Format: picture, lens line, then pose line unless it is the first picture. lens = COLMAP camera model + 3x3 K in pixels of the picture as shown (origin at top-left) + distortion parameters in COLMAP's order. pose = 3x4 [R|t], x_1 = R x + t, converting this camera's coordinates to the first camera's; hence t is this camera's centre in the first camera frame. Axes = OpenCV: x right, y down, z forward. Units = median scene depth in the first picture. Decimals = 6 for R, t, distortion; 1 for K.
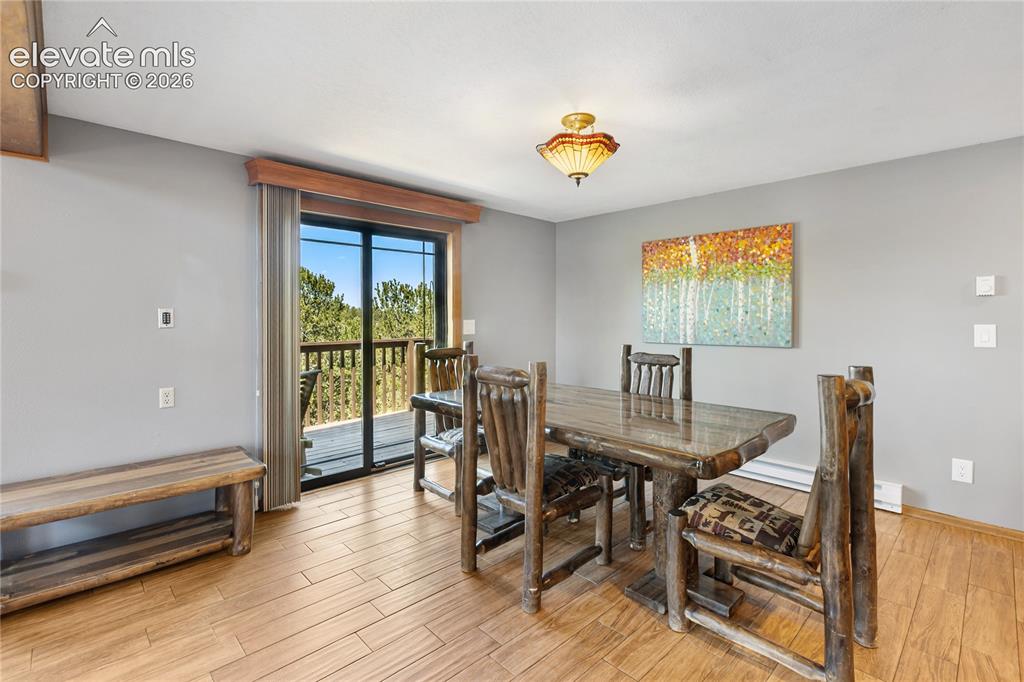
lens RADIAL K [[472.9, 0, 510.4], [0, 472.9, 318.8], [0, 0, 1]] dist [0.001866, 0.000164]
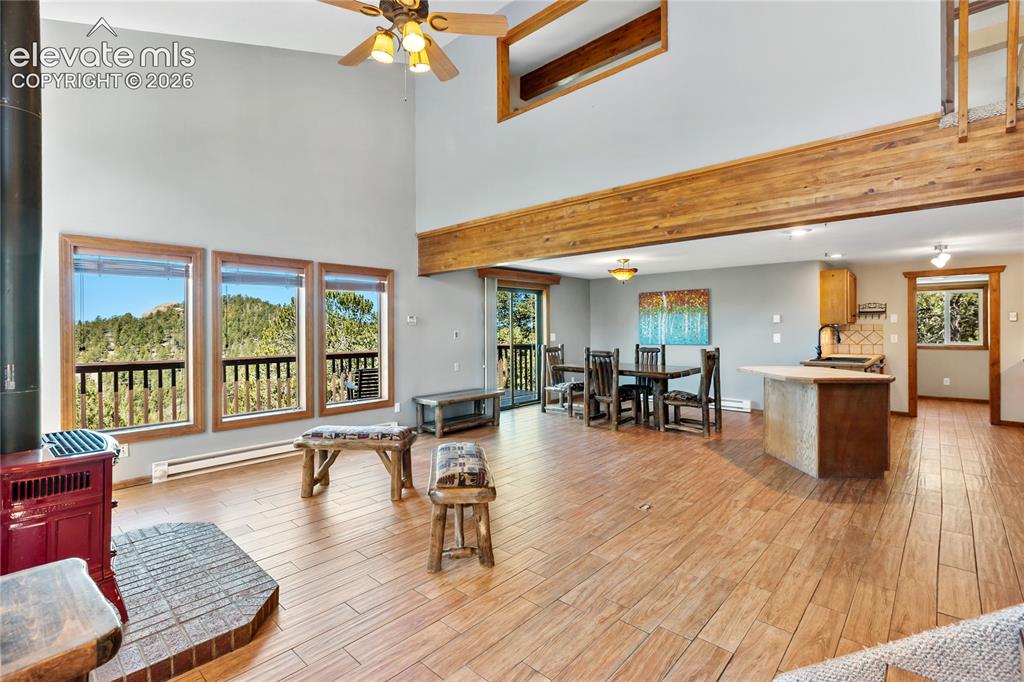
lens RADIAL K [[467.3, 0, 512.0], [0, 467.3, 327.4], [0, 0, 1]] dist [0.000094, -0.000208]
pose [[0.998113, -0.011306, 0.060354, -0.454668], [0.011470, 0.999931, -0.002363, -0.025952], [-0.060323, 0.003050, 0.998174, -1.125554]]
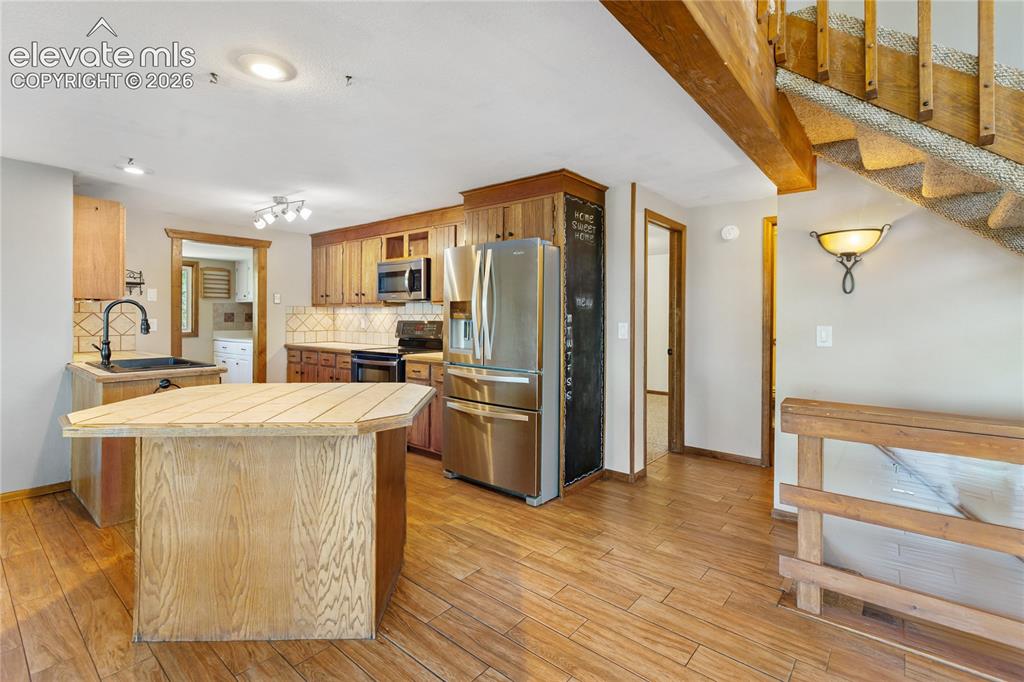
lens RADIAL K [[472.9, 0, 510.4], [0, 472.9, 318.8], [0, 0, 1]] dist [0.001866, 0.000164]
pose [[-0.110650, -0.012410, 0.993782, -0.159782], [-0.004875, 0.999917, 0.011944, -0.002559], [-0.993848, -0.003523, -0.110701, -0.095942]]
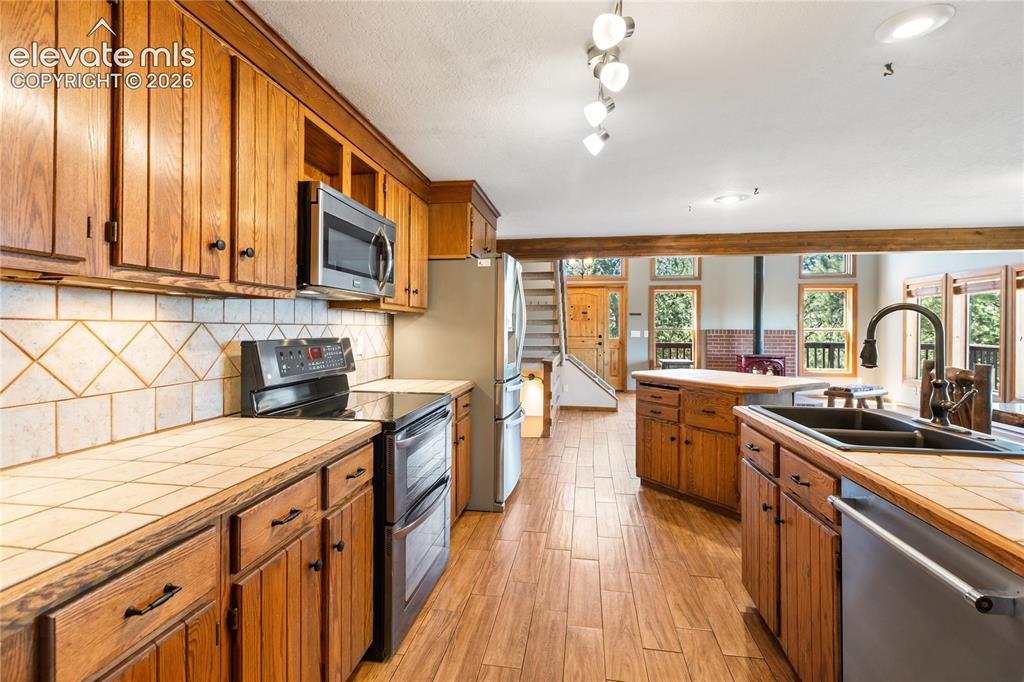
lens RADIAL K [[479.1, 0, 510.1], [0, 479.1, 330.3], [0, 0, 1]] dist [0.001923, -0.000063]
pose [[-0.802941, -0.009188, -0.595988, 1.436643], [-0.011483, 0.999934, 0.000054, 0.006760], [0.595948, 0.006887, -0.802993, 0.684352]]
